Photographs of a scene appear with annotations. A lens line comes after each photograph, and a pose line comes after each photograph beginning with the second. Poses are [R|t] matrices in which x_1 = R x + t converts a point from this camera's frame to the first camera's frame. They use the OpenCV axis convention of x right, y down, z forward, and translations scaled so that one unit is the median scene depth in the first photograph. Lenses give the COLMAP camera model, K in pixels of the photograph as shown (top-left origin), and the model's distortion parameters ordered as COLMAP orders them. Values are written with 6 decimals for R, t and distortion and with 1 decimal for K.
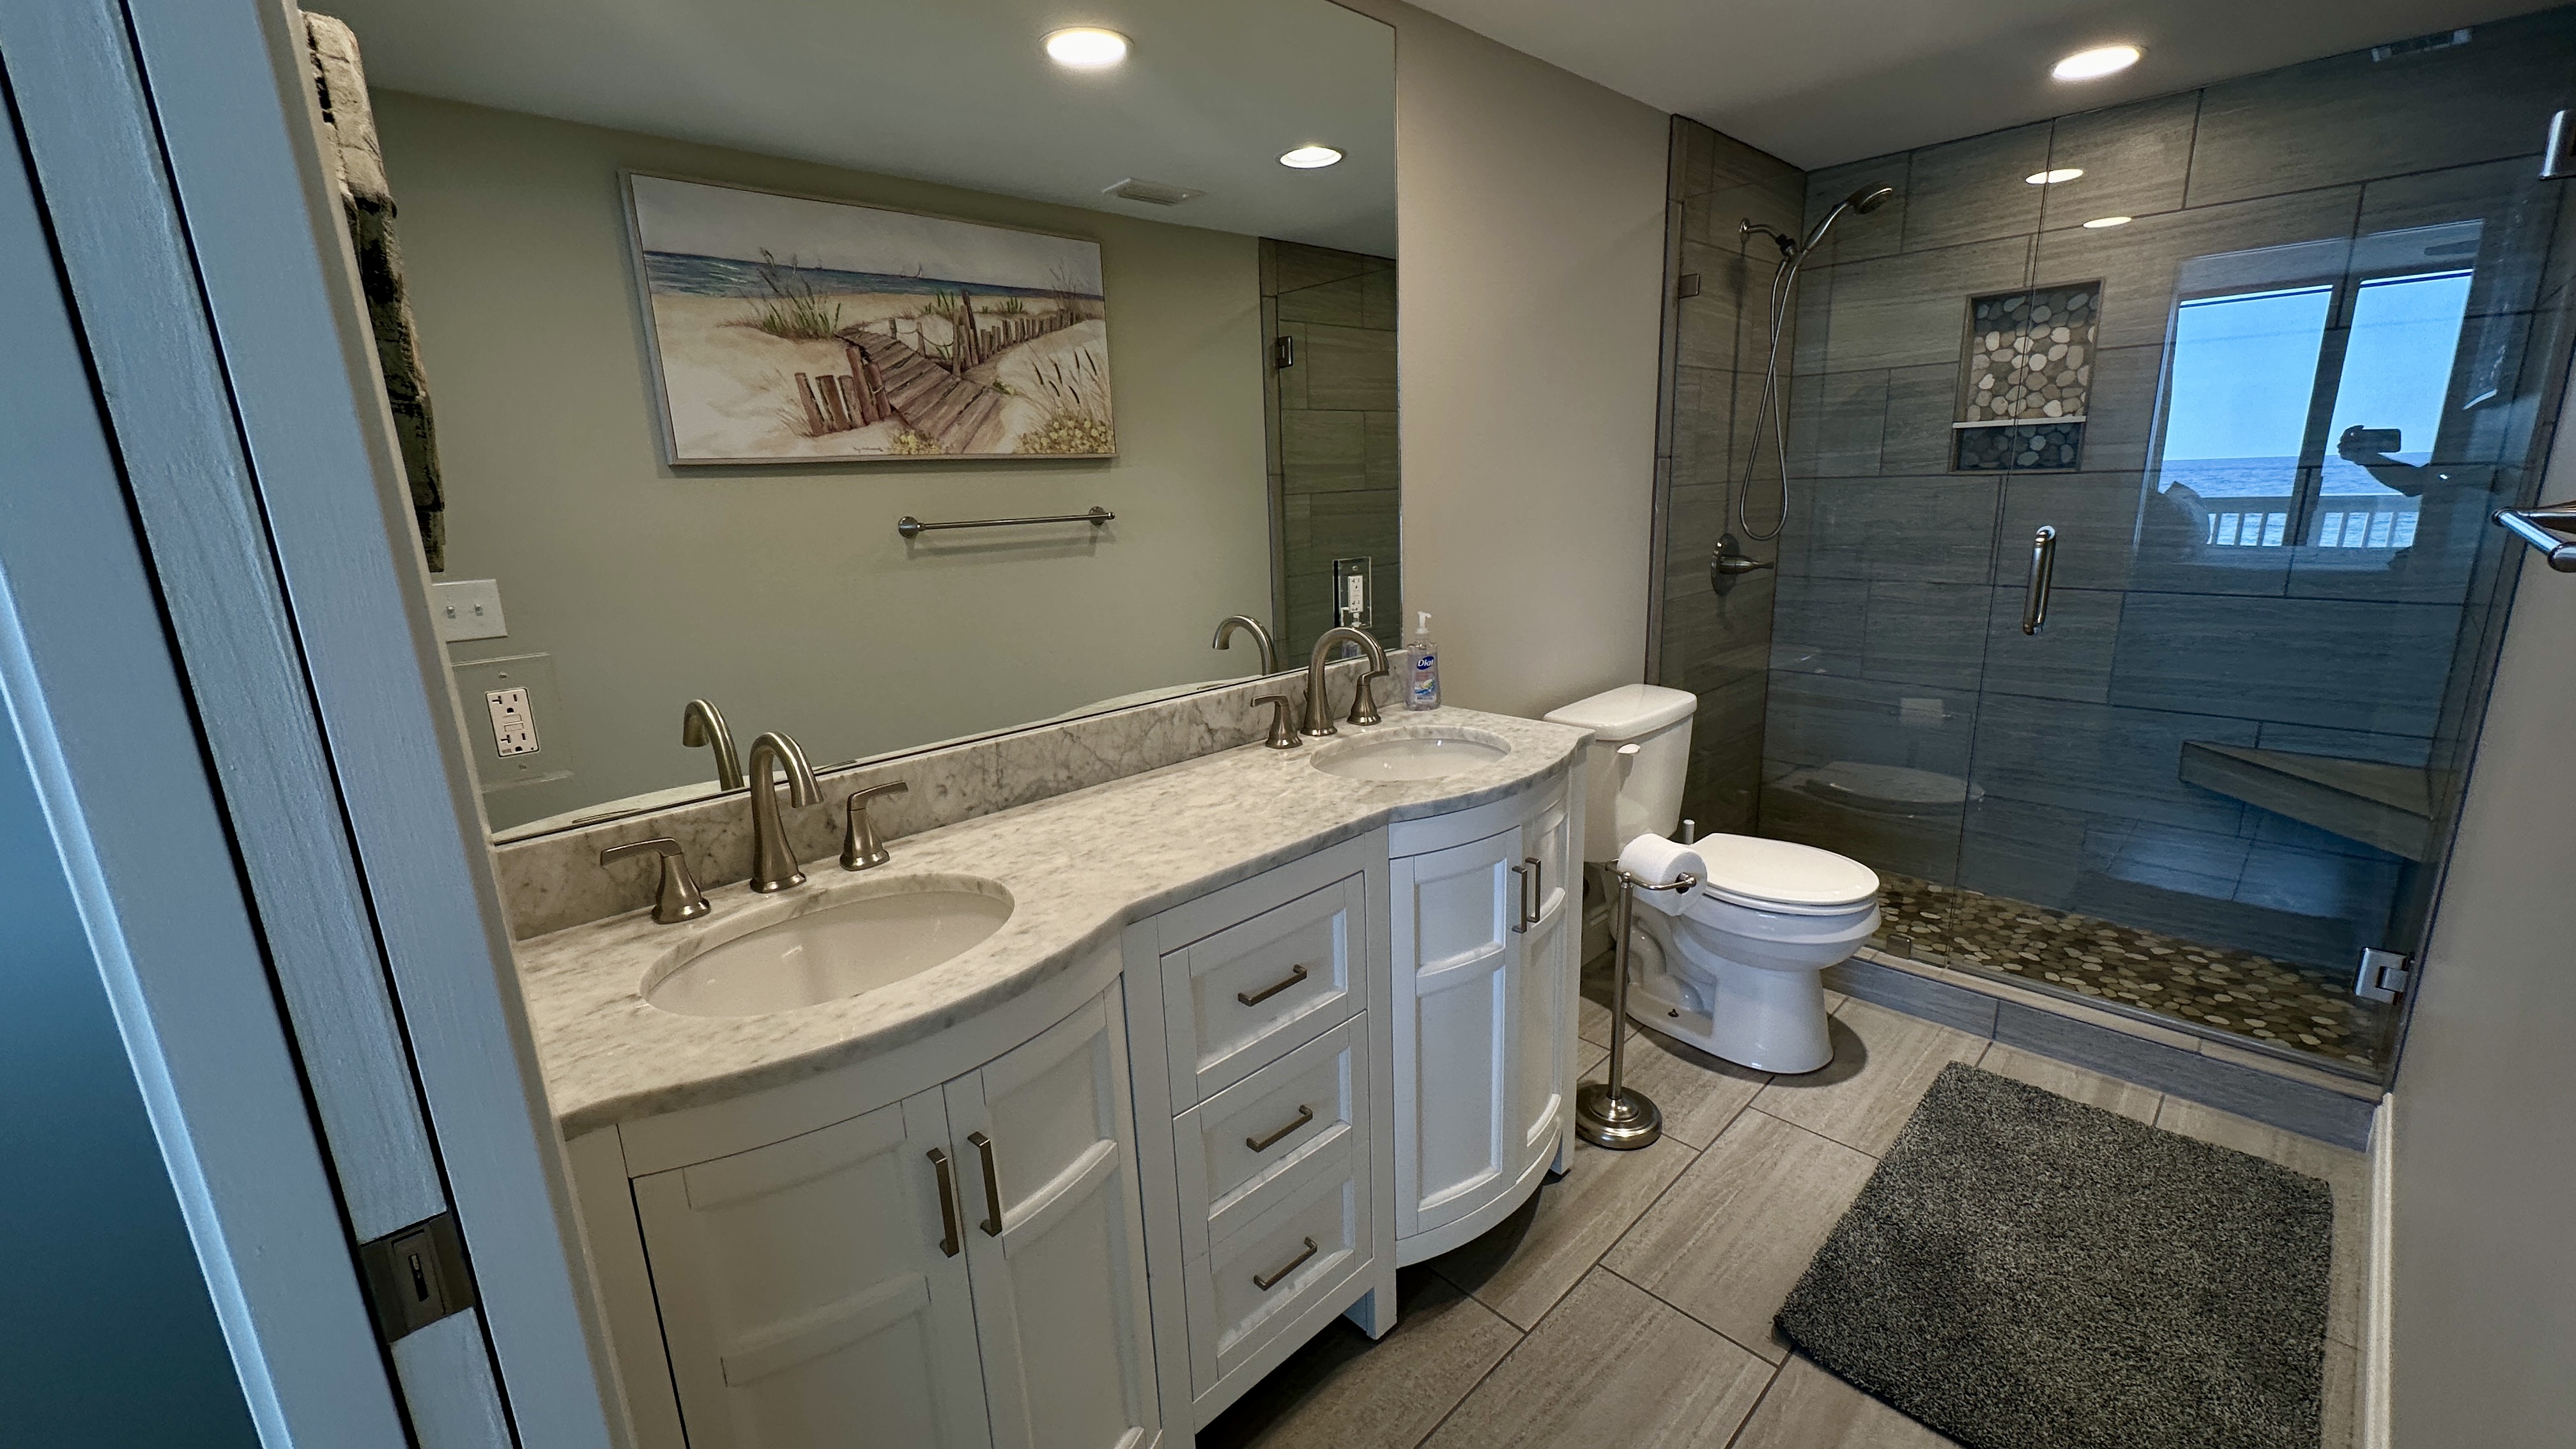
lens RADIAL K [[1030.7, 0, 1283.2], [0, 1030.7, 724.2], [0, 0, 1]] dist [0.001262, -0.000584]
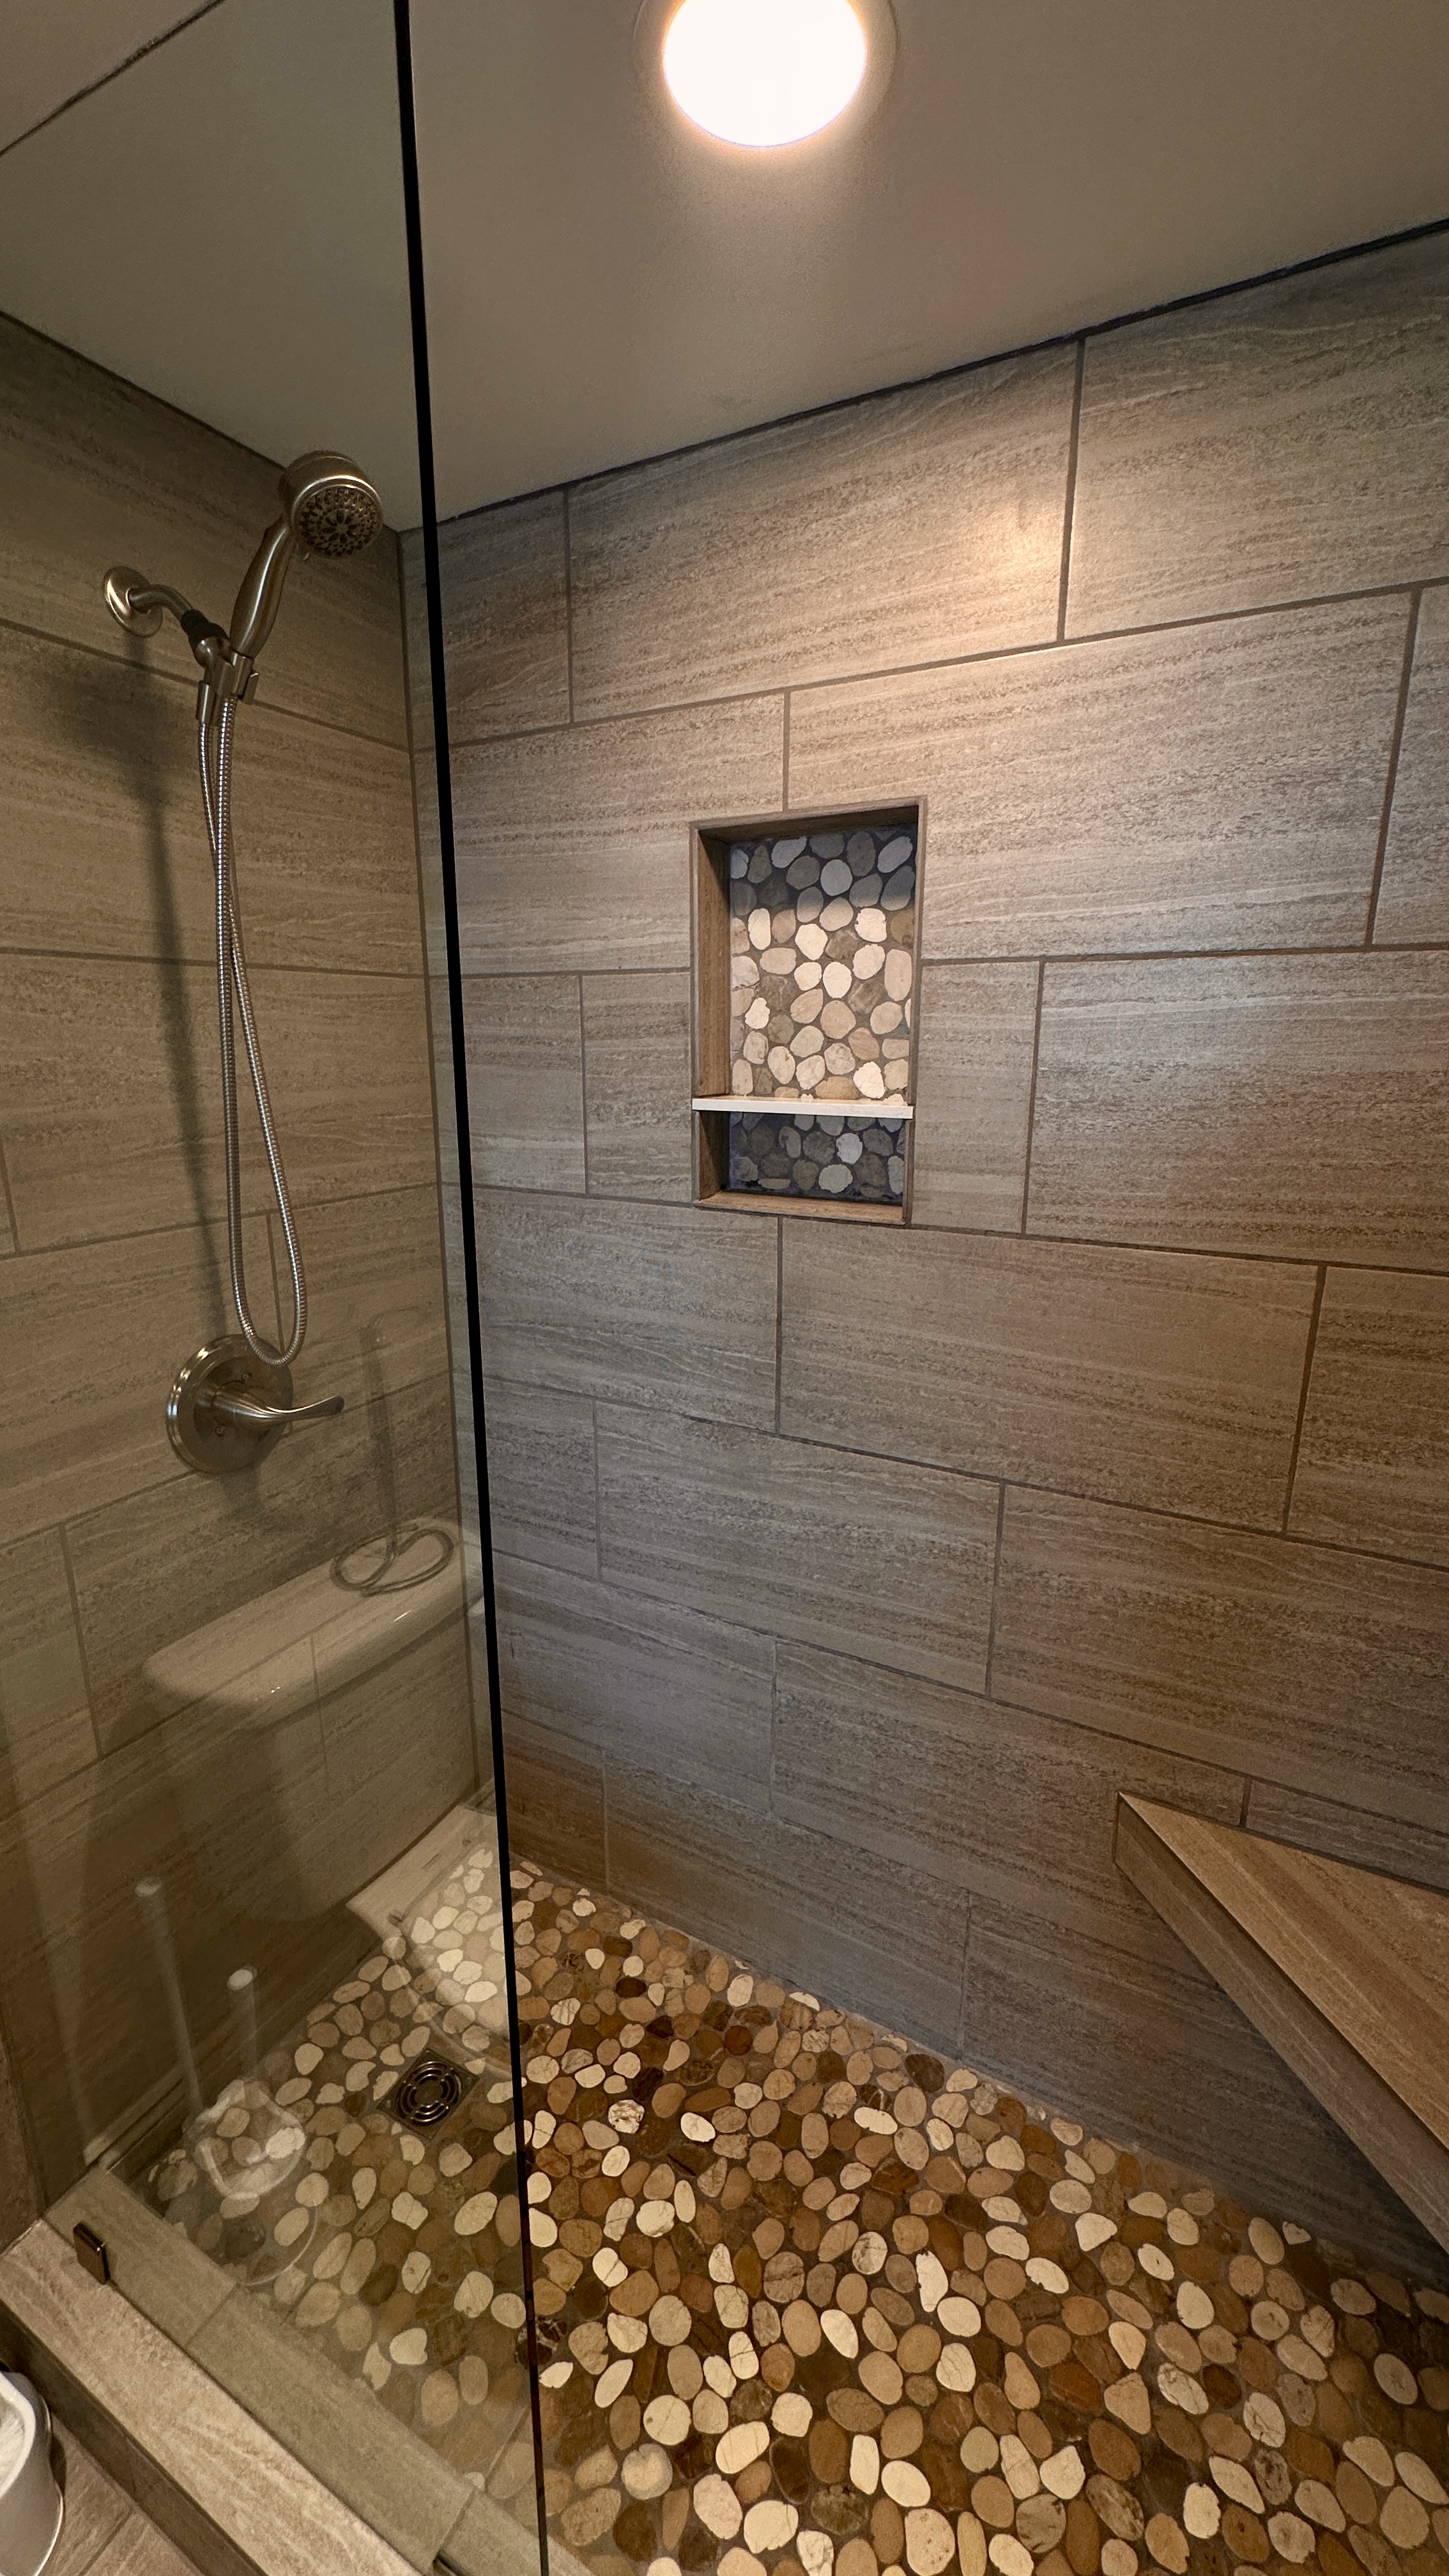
lens RADIAL K [[1030.7, 0, 721.1], [0, 1030.7, 1282.2], [0, 0, 1]] dist [0.001262, -0.000584]
pose [[0.954604, -0.031314, 0.296228, 0.526337], [0.033275, 0.999445, -0.001579, -0.209671], [-0.296014, 0.011364, 0.955116, 0.555857]]
